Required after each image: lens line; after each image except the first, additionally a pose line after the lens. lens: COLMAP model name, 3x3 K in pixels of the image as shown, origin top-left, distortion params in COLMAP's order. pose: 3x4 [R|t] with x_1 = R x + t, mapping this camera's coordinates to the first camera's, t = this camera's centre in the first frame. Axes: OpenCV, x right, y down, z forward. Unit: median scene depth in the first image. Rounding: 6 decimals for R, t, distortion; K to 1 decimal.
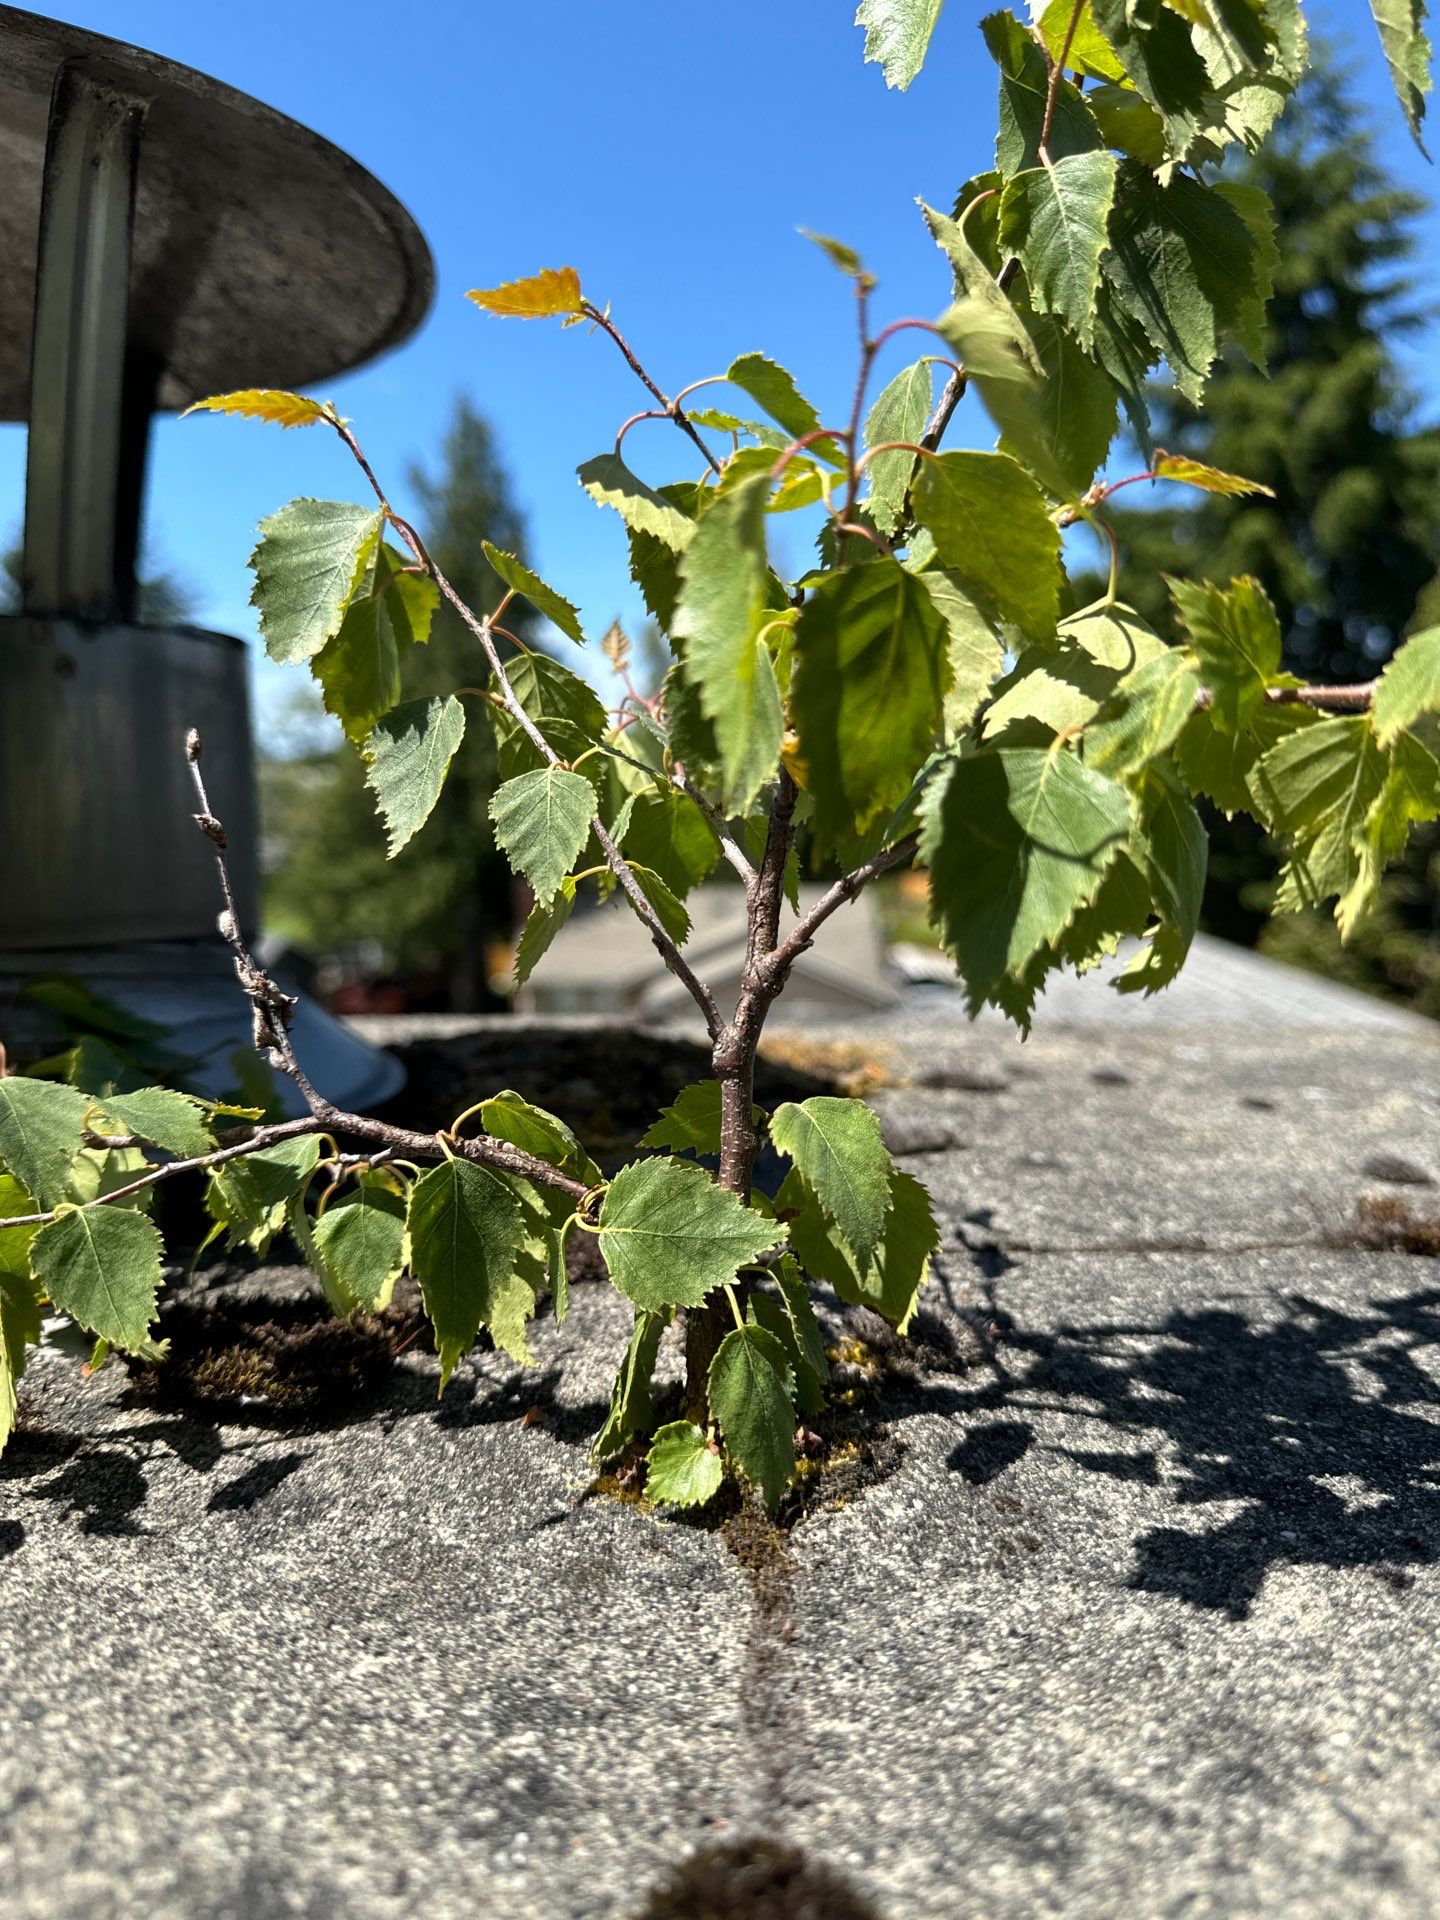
lens RADIAL K [[1427.0, 0, 720.0], [0, 1427.0, 960.0], [0, 0, 1]] dist [-0.106119, 0.088835]
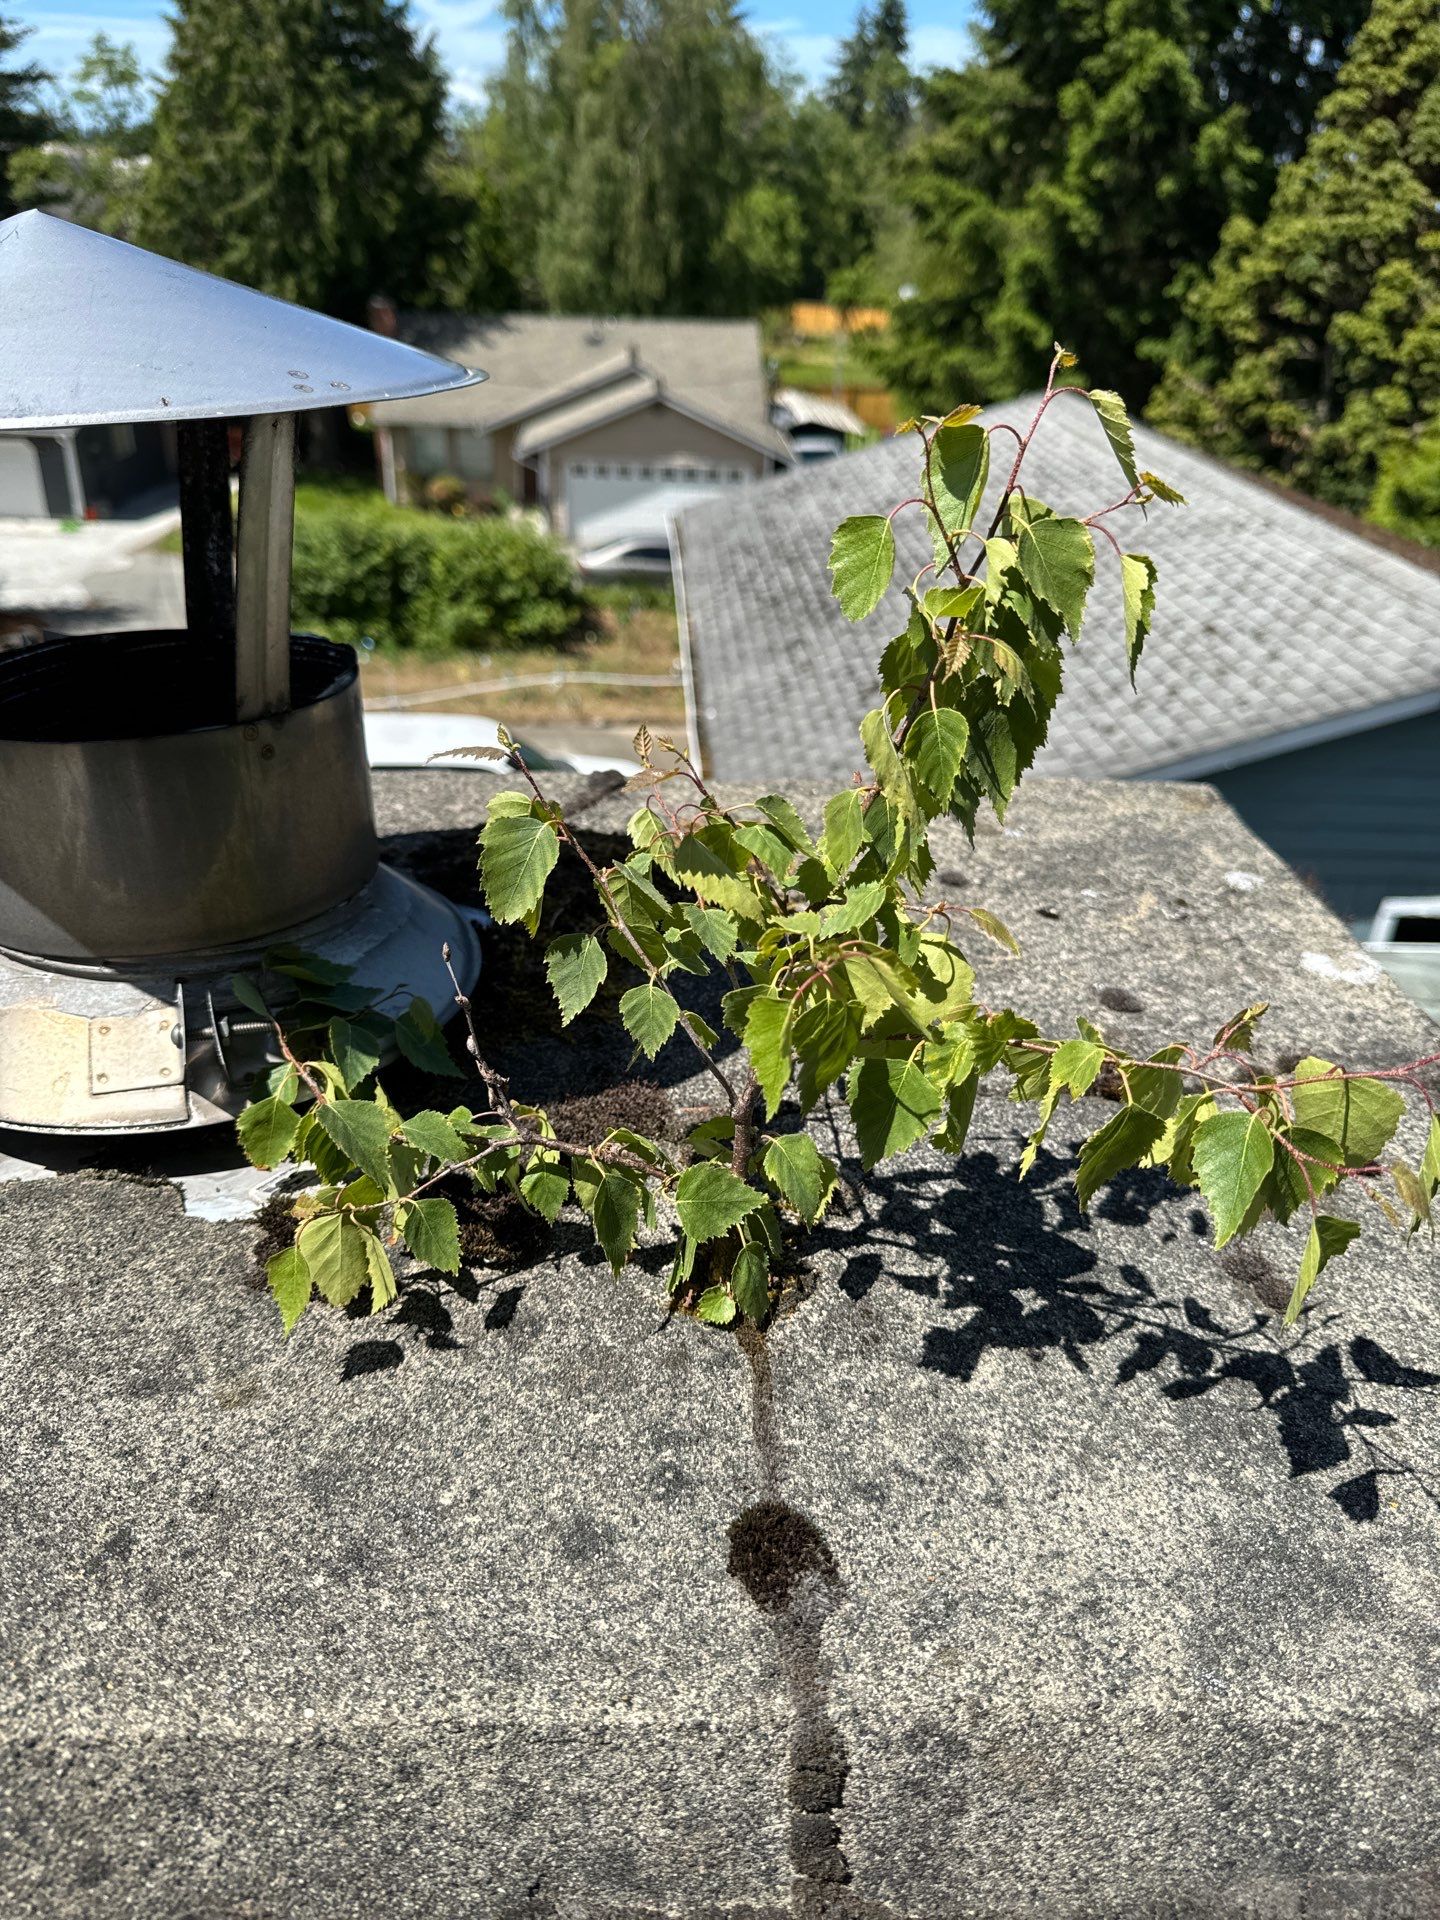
lens RADIAL K [[1346.1, 0, 720.0], [0, 1346.1, 960.0], [0, 0, 1]] dist [0.048791, -0.043975]
pose [[0.995899, -0.009246, 0.090003, -0.205277], [-0.026486, 0.921394, 0.387726, -0.937058], [-0.086513, -0.388520, 0.917370, -0.688621]]
